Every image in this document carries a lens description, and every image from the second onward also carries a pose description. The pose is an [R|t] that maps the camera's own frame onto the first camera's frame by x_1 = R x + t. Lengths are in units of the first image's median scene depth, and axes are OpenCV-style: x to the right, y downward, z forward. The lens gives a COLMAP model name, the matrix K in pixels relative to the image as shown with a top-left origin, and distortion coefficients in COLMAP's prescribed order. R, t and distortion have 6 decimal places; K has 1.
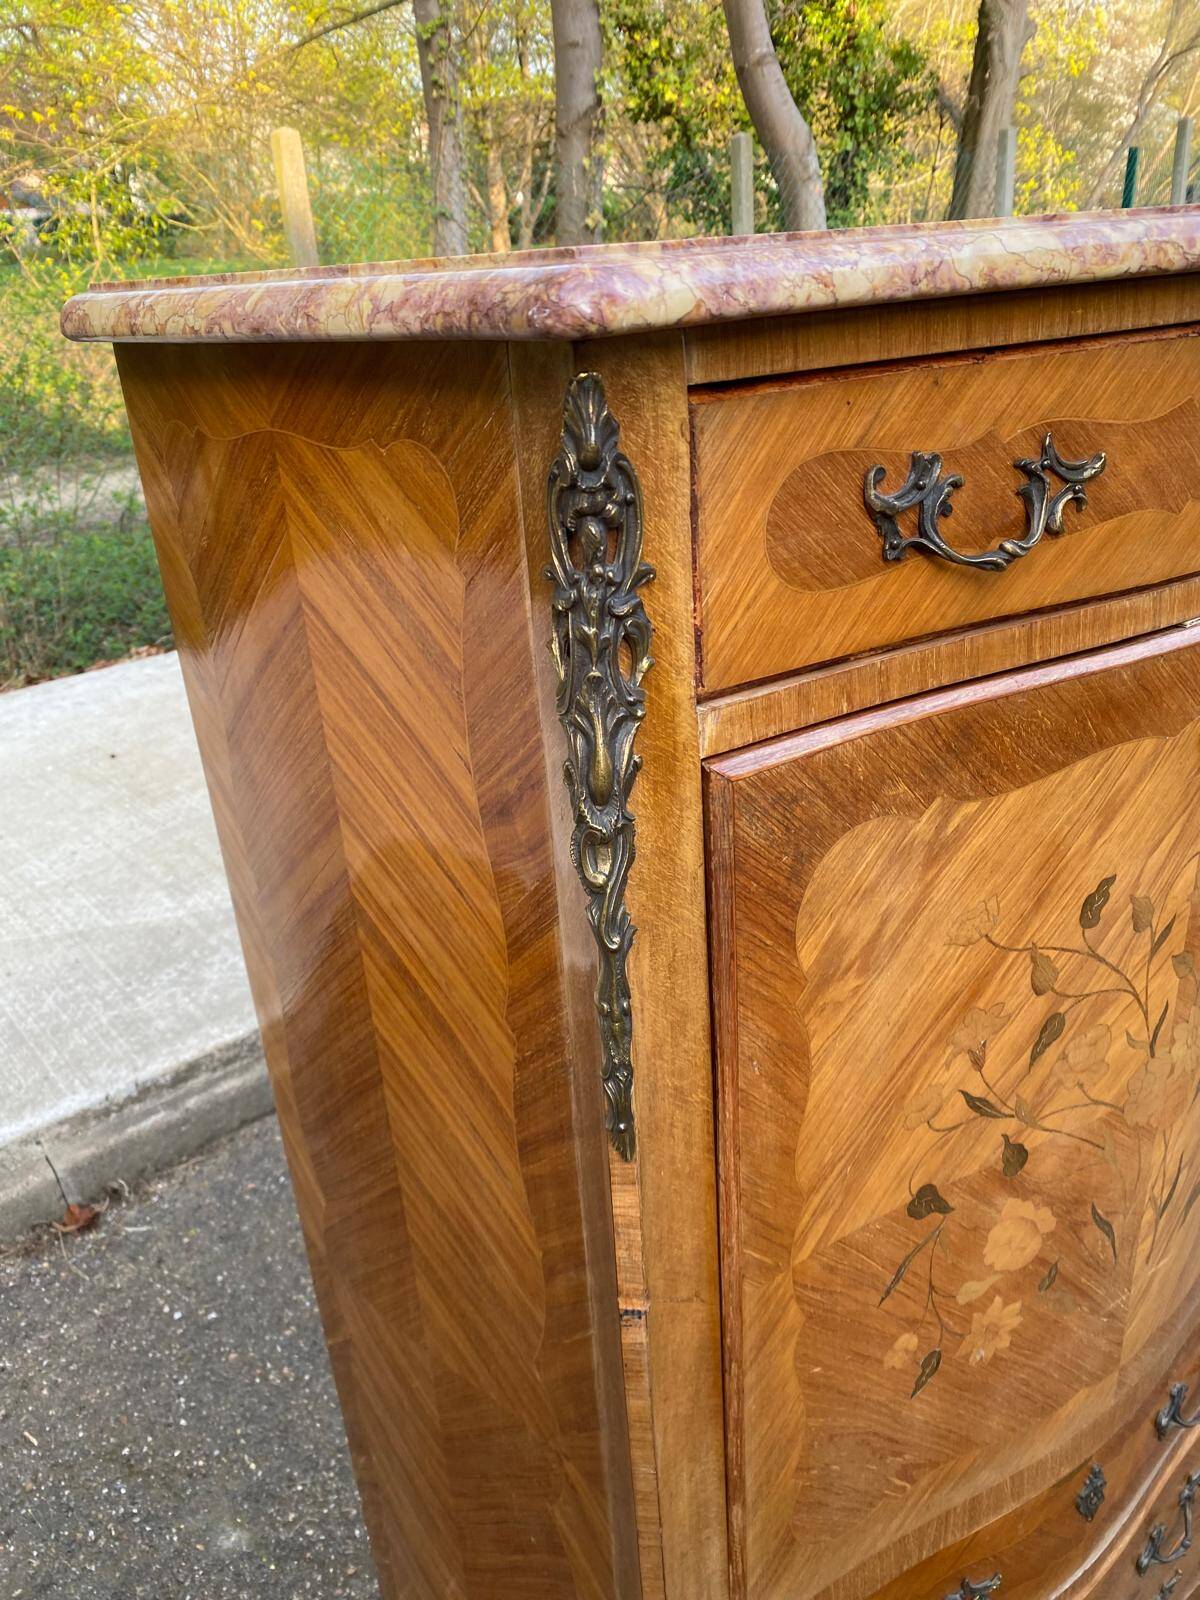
lens RADIAL K [[1223.6, 0, 590.6], [0, 1223.6, 792.7], [0, 0, 1]] dist [0.020629, -0.024305]
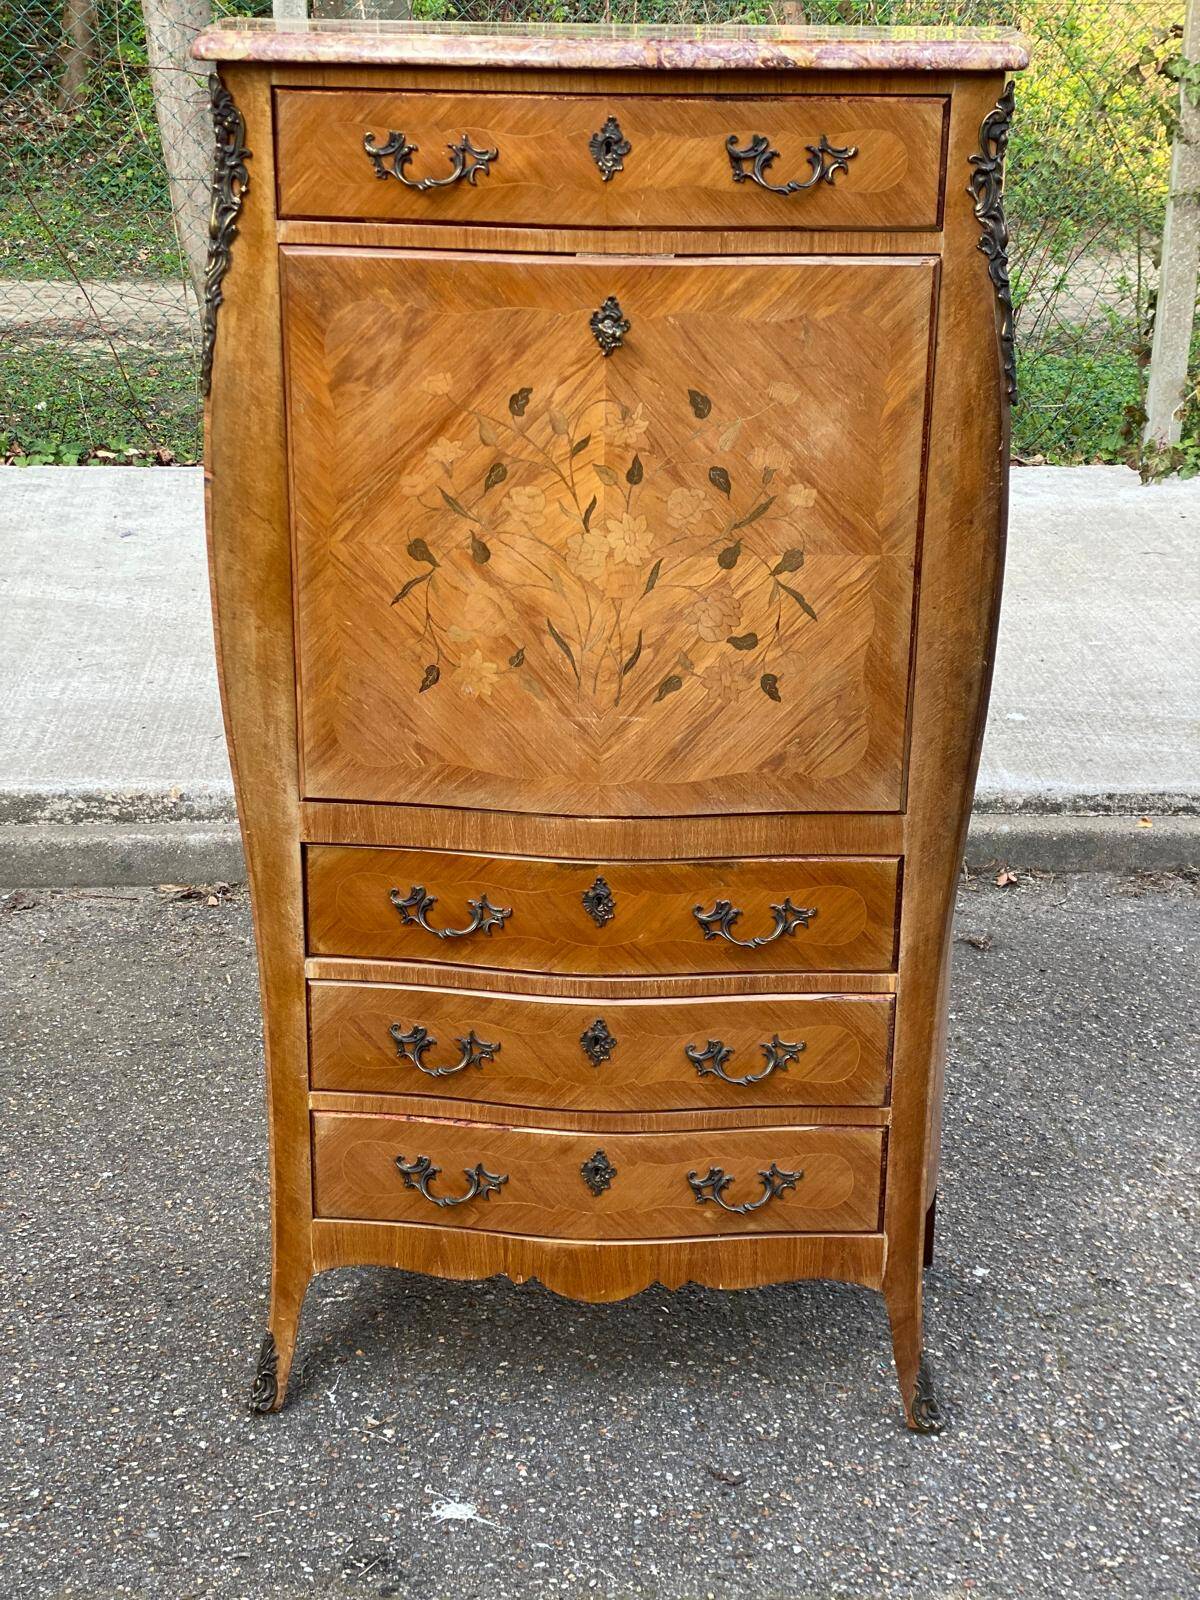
lens RADIAL K [[2389.1, 0, 607.0], [0, 2389.1, 808.6], [0, 0, 1]] dist [0.110610, 0.000000]
pose [[0.796408, 0.275946, -0.538134, 2.744731], [-0.302680, 0.952238, 0.040342, 0.510699], [0.523564, 0.130754, 0.841893, -1.975580]]
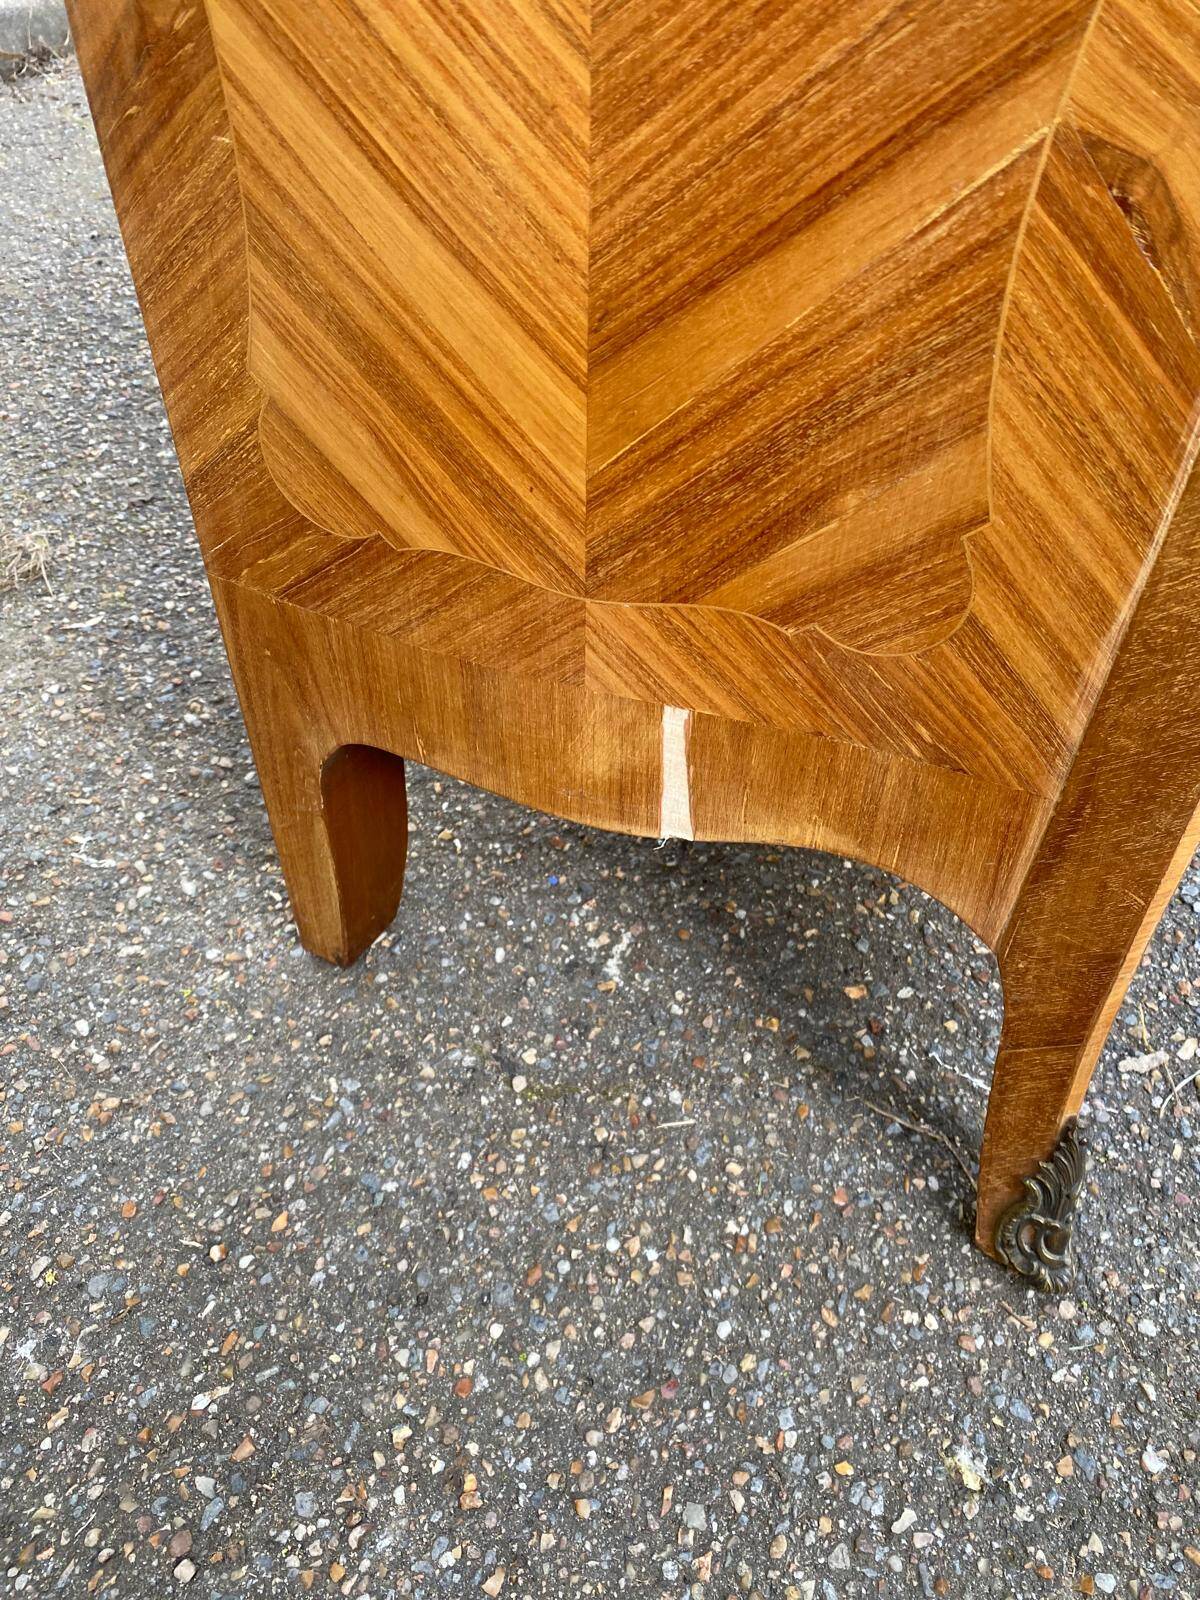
lens RADIAL K [[1223.6, 0, 606.7], [0, 1223.6, 790.7], [0, 0, 1]] dist [0.020629, -0.024305]
pose [[0.905512, -0.232369, 0.355039, -0.352294], [0.093514, 0.925436, 0.367184, 1.284966], [-0.413888, -0.299288, 0.859723, 1.057853]]
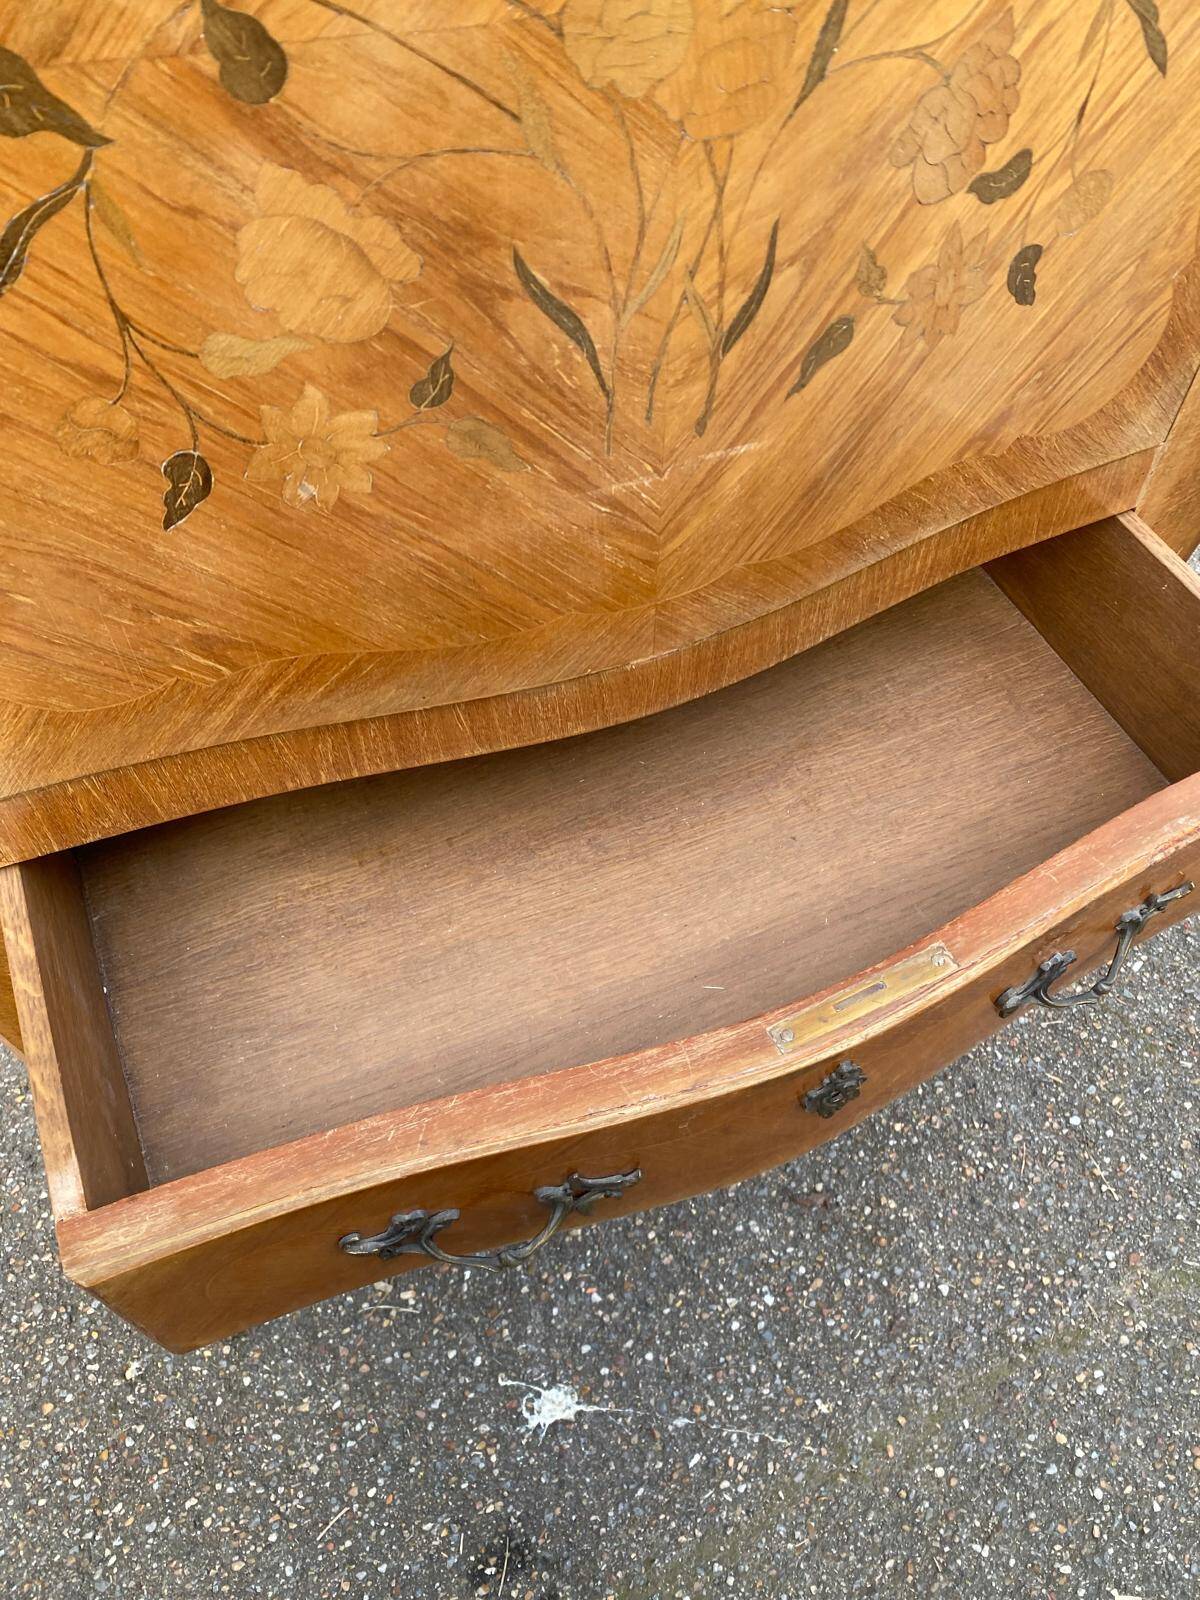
lens RADIAL K [[1223.6, 0, 604.0], [0, 1223.6, 802.4], [0, 0, 1]] dist [0.020629, -0.024305]
pose [[0.974284, 0.211673, -0.077231, 0.646519], [-0.142053, 0.843083, 0.518683, 0.307608], [0.174904, -0.494374, 0.851471, 0.532672]]
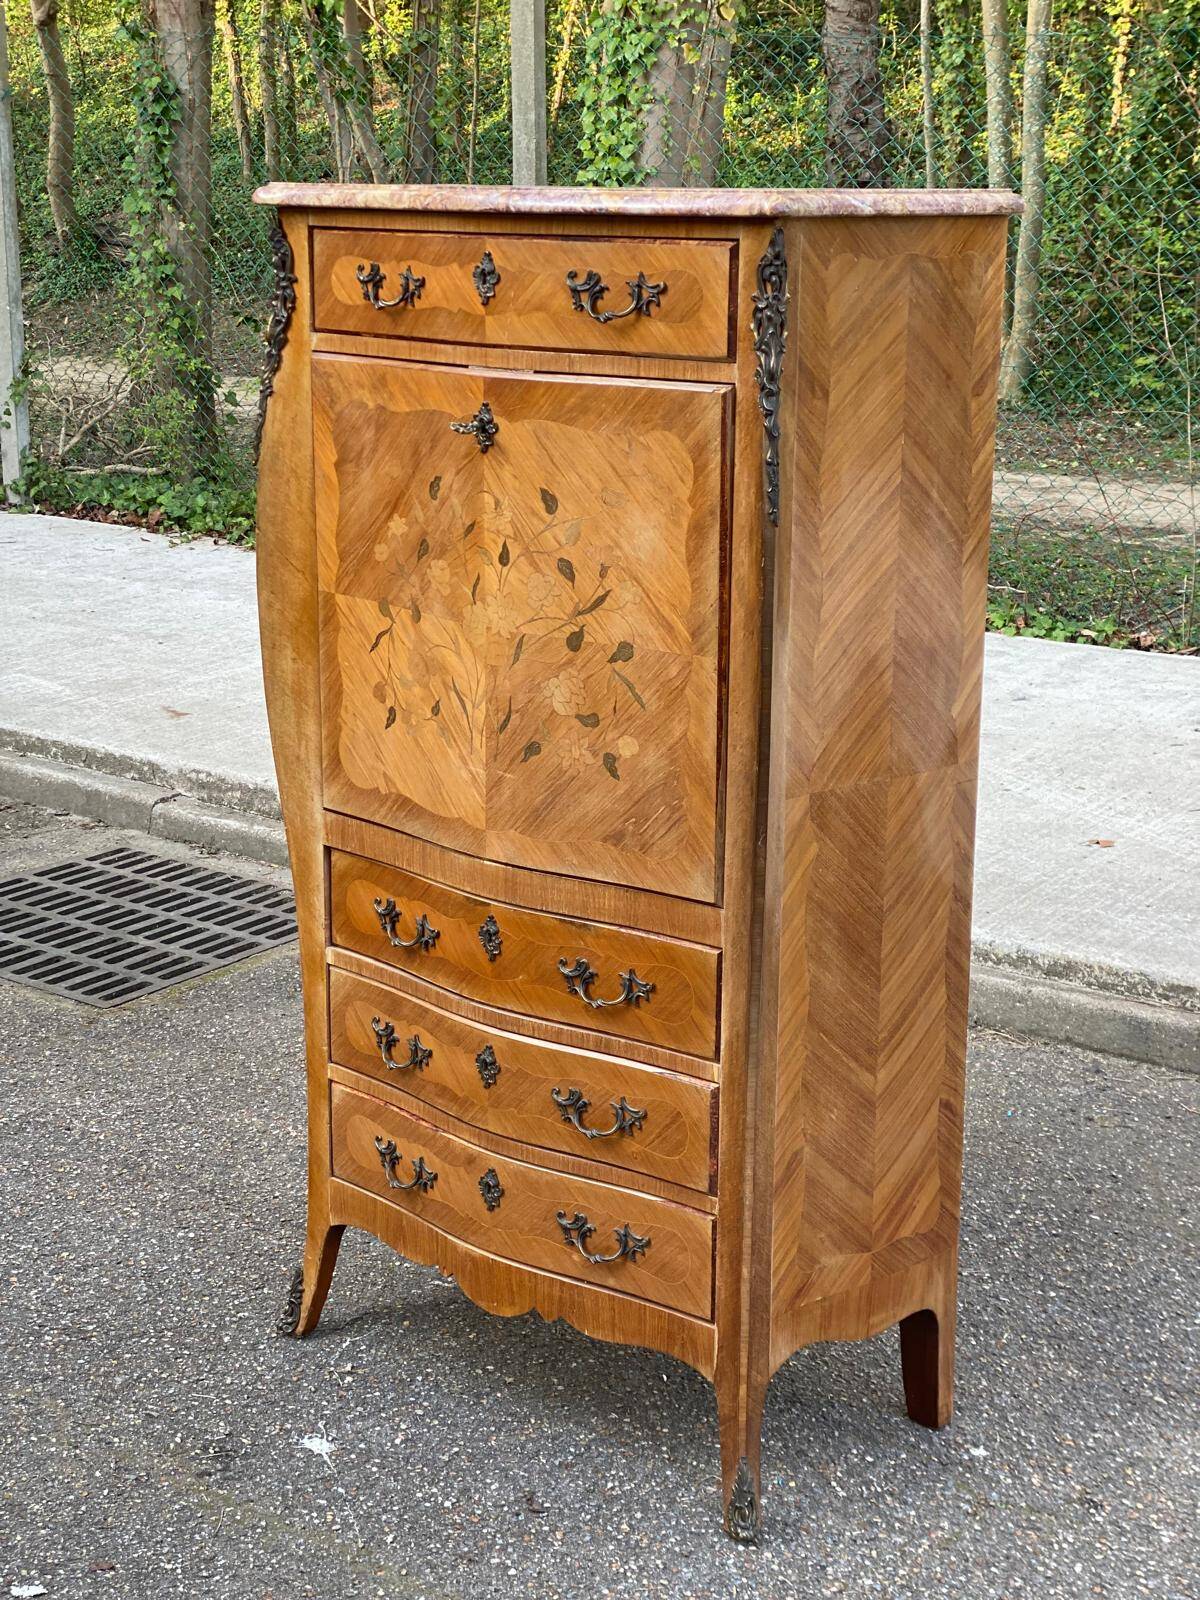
lens RADIAL K [[2389.1, 0, 606.5], [0, 2389.1, 776.5], [0, 0, 1]] dist [0.110610, 0.000000]
pose [[0.252744, 0.301041, -0.919508, 4.756872], [-0.414021, 0.892608, 0.178432, -0.351733], [0.874475, 0.335598, 0.350239, -0.054579]]
